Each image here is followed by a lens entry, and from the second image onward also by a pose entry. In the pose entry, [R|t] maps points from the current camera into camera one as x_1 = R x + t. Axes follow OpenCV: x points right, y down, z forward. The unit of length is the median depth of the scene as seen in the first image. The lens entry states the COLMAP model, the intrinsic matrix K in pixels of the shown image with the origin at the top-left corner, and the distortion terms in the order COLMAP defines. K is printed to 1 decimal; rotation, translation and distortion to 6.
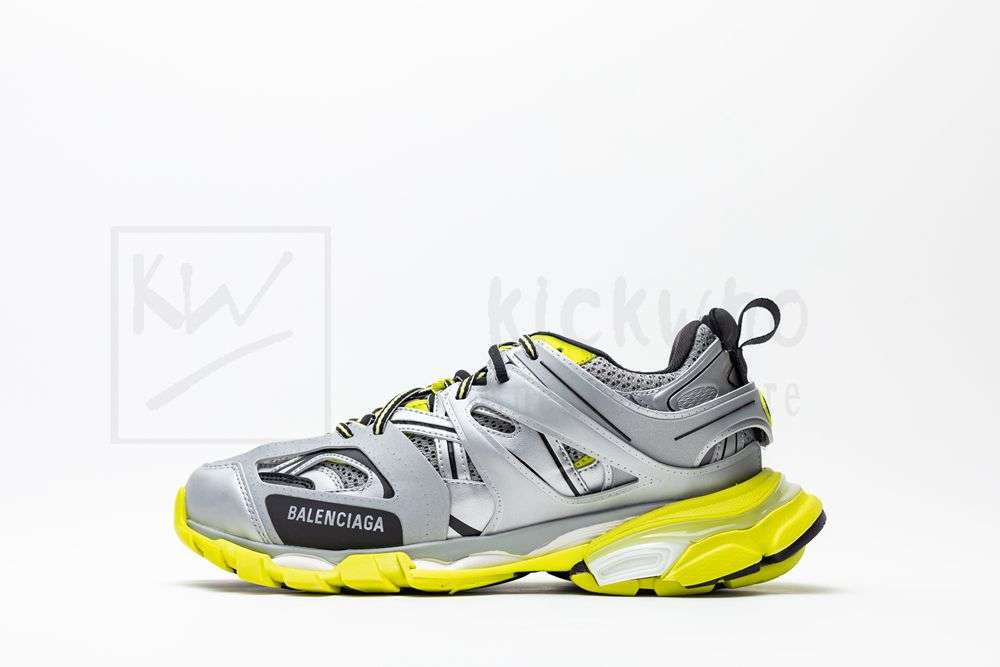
lens RADIAL K [[1453.1, 0, 496.3], [0, 1453.1, 334.7], [0, 0, 1]] dist [0.001626, 0.000000]
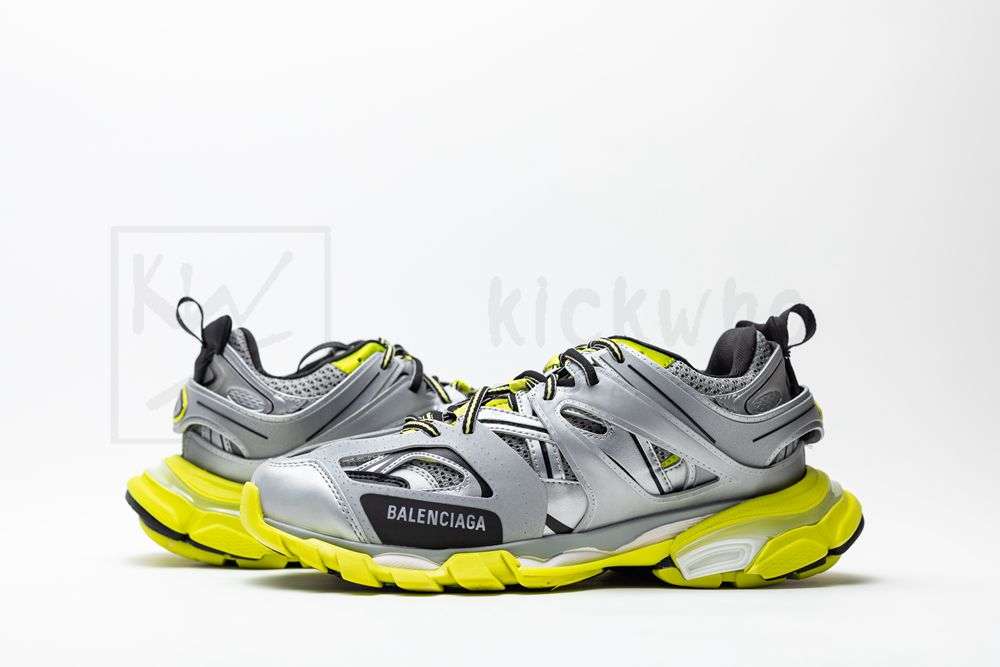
lens RADIAL K [[1453.1, 0, 499.8], [0, 1453.1, 332.8], [0, 0, 1]] dist [0.001626, 0.000000]
pose [[0.970027, 0.022502, 0.241951, -0.313247], [-0.029028, 0.999304, 0.023441, -0.026426], [-0.241255, -0.029761, 0.970005, 0.015298]]
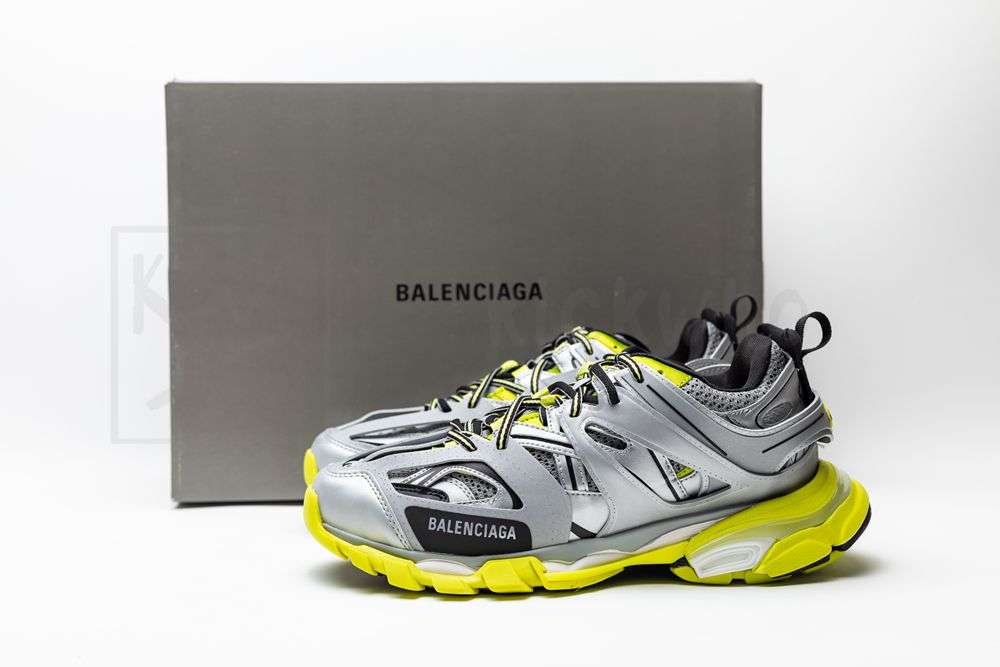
lens RADIAL K [[1453.1, 0, 504.7], [0, 1453.1, 331.2], [0, 0, 1]] dist [0.001626, 0.000000]
pose [[0.986994, -0.015624, 0.159995, -0.263140], [-0.008989, 0.988345, 0.151966, -0.196936], [-0.160505, -0.151428, 0.975350, -0.086101]]
